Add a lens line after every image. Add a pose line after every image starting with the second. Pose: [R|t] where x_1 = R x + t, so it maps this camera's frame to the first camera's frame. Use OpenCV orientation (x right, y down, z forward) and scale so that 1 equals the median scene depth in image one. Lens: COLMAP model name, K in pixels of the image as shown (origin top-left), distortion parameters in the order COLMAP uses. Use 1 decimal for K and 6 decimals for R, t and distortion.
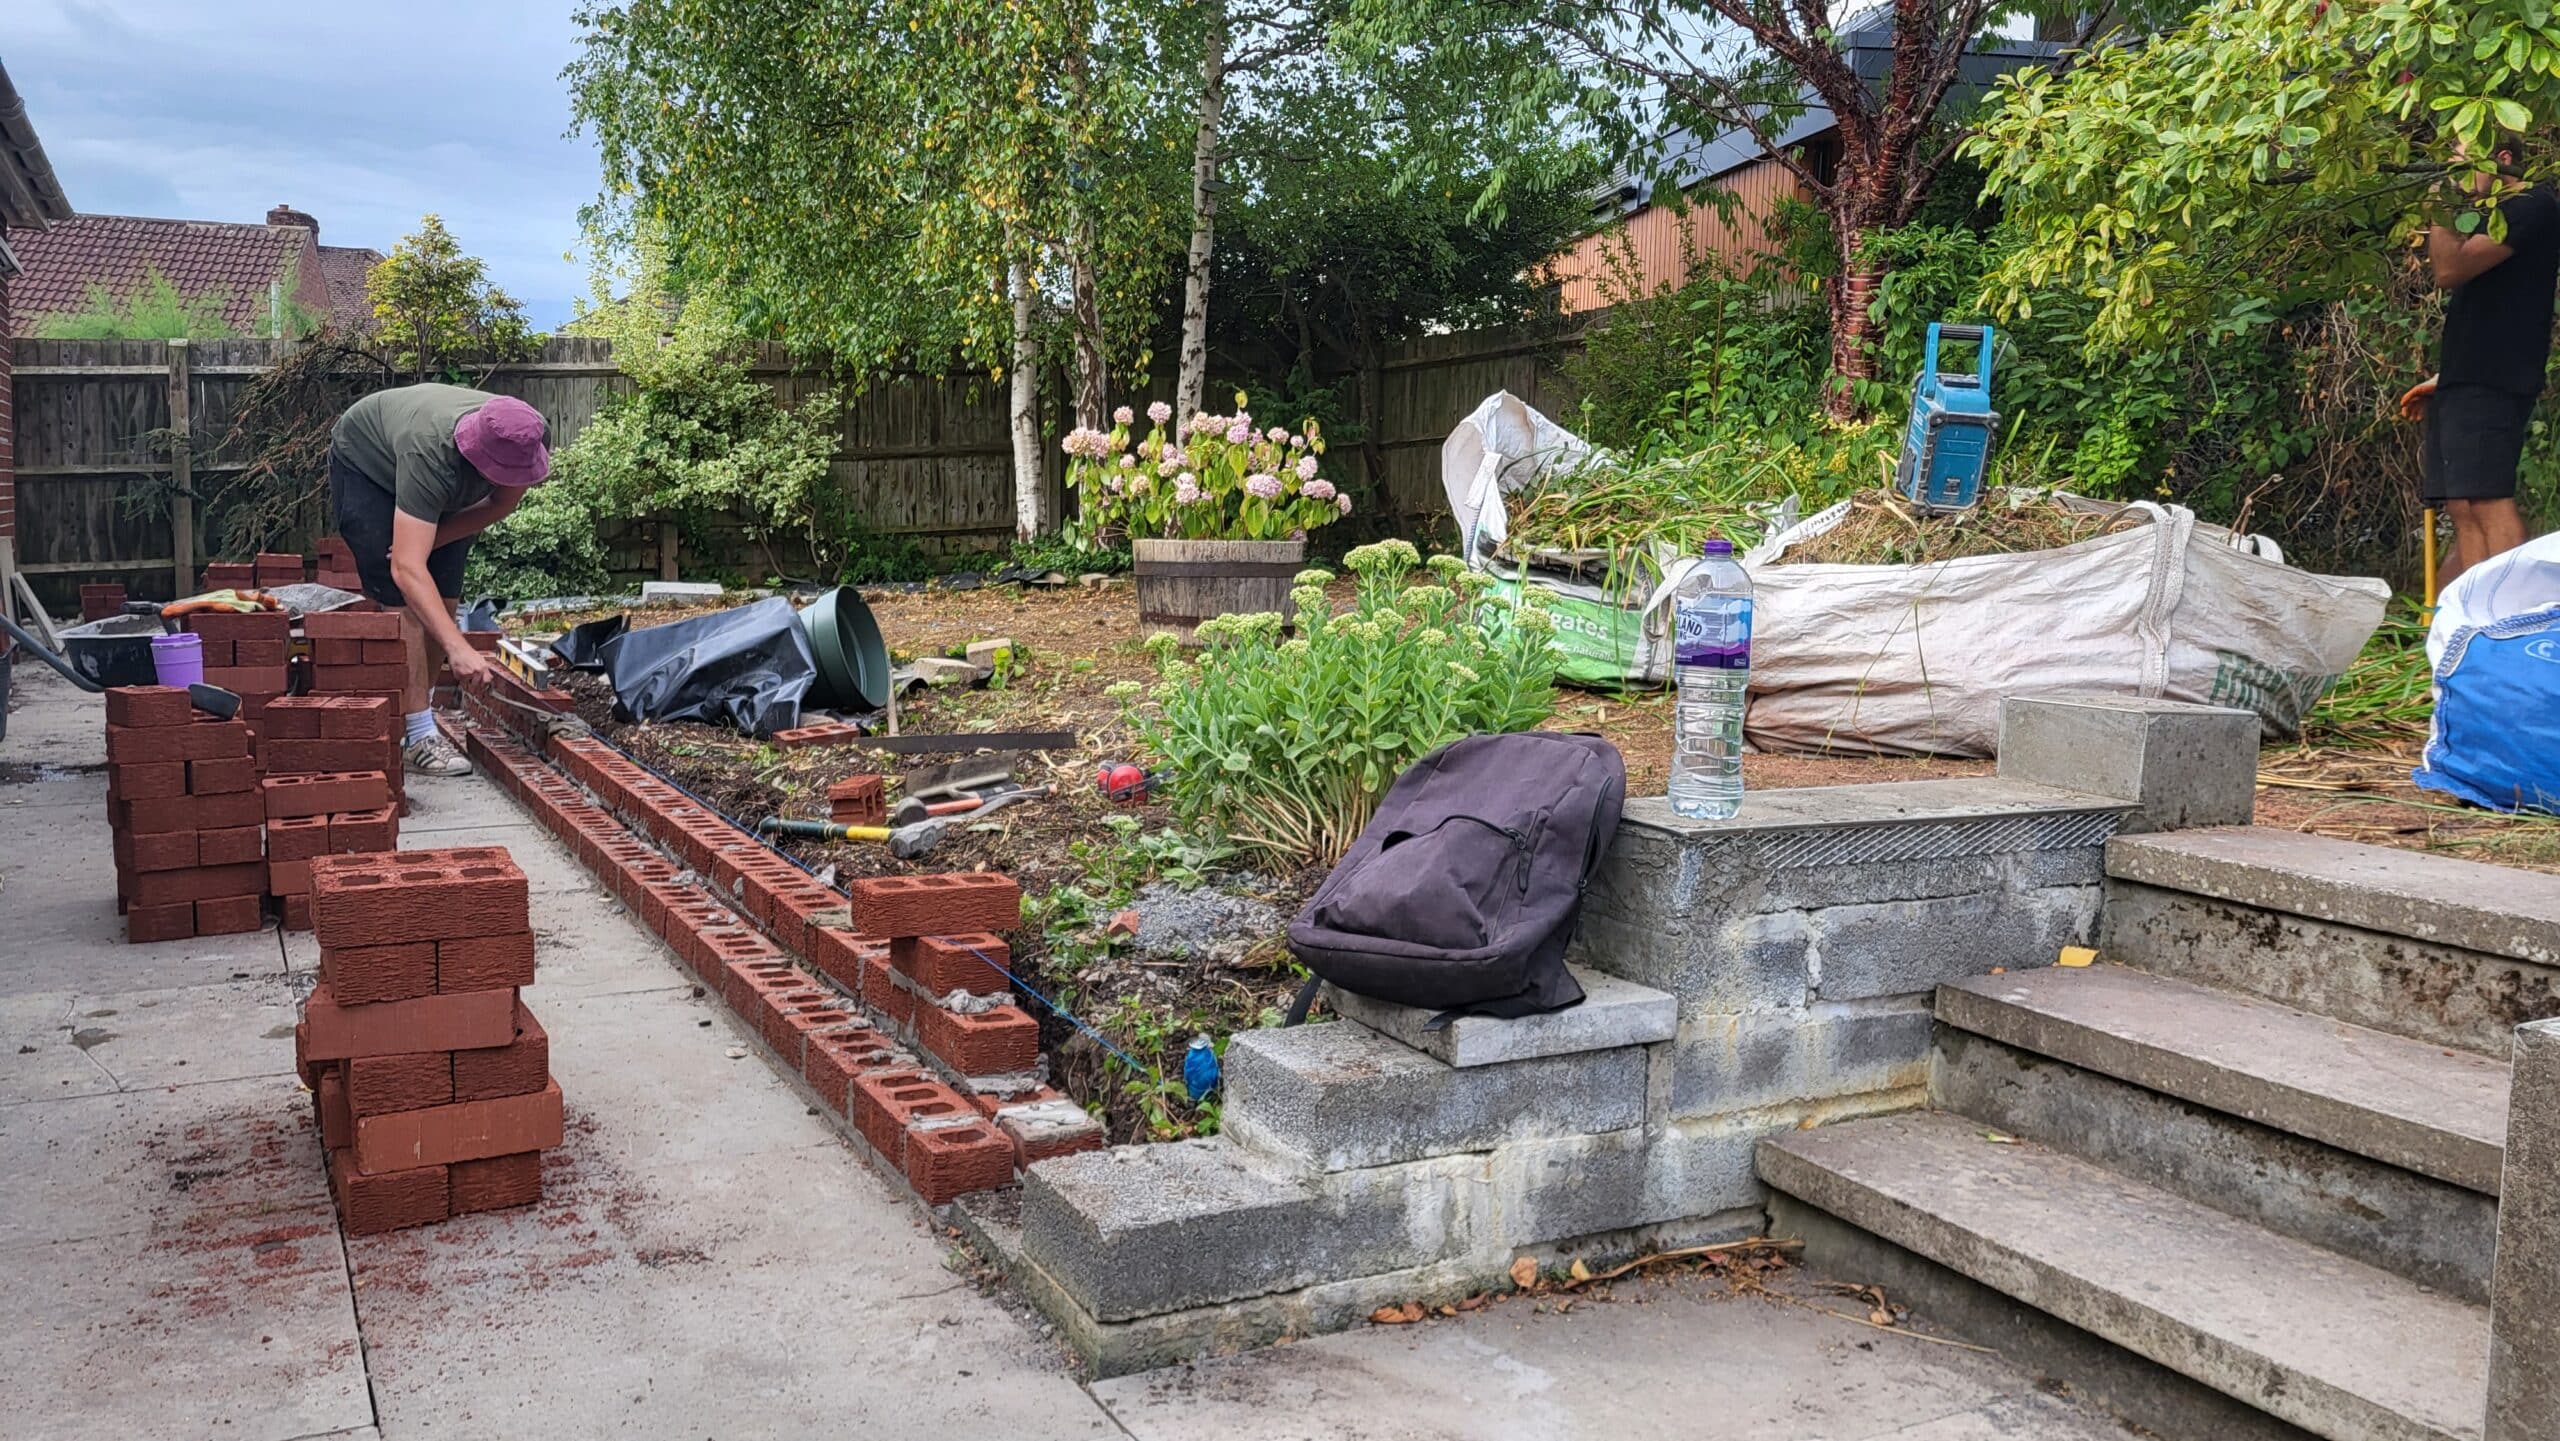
lens RADIAL K [[1927.4, 0, 1267.1], [0, 1927.4, 679.2], [0, 0, 1]] dist [0.073928, -0.054483]
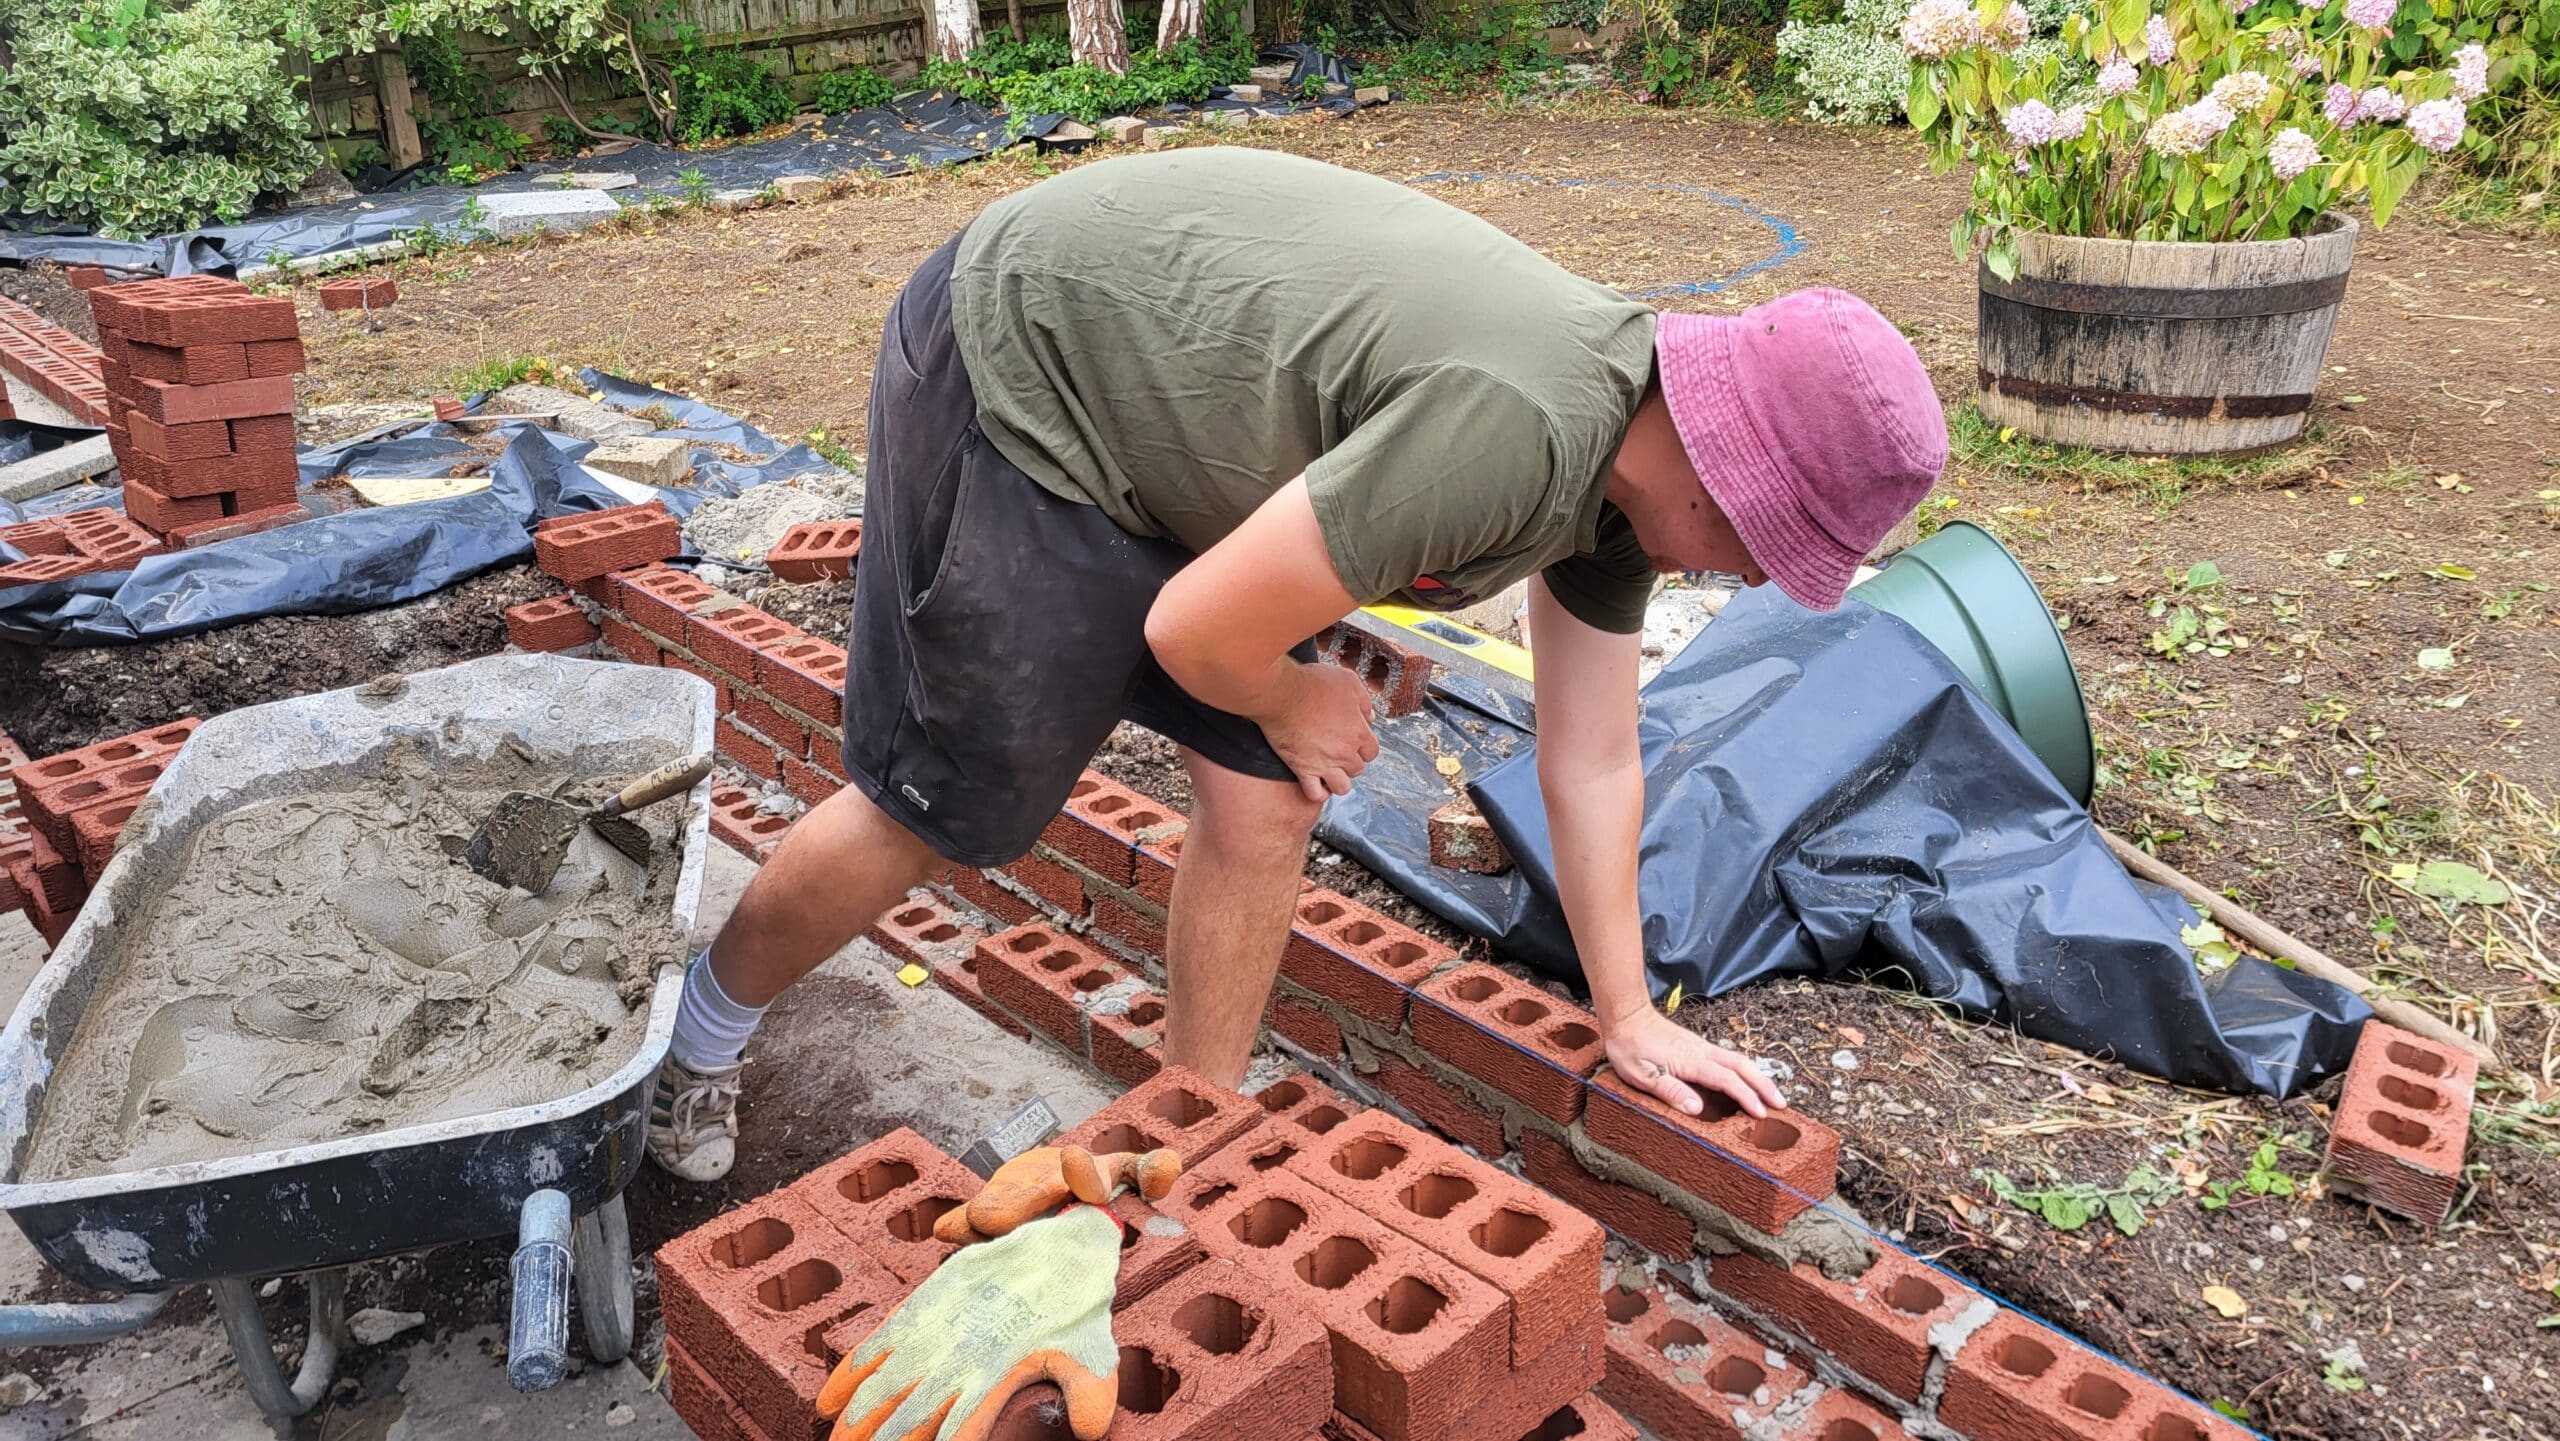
lens RADIAL K [[1927.4, 0, 1256.1], [0, 1927.4, 668.6], [0, 0, 1]] dist [0.073928, -0.054483]
pose [[0.969739, -0.116661, 0.214466, -0.204782], [0.050211, 0.954968, 0.292430, -0.064581], [-0.238923, -0.272812, 0.931928, 0.302791]]
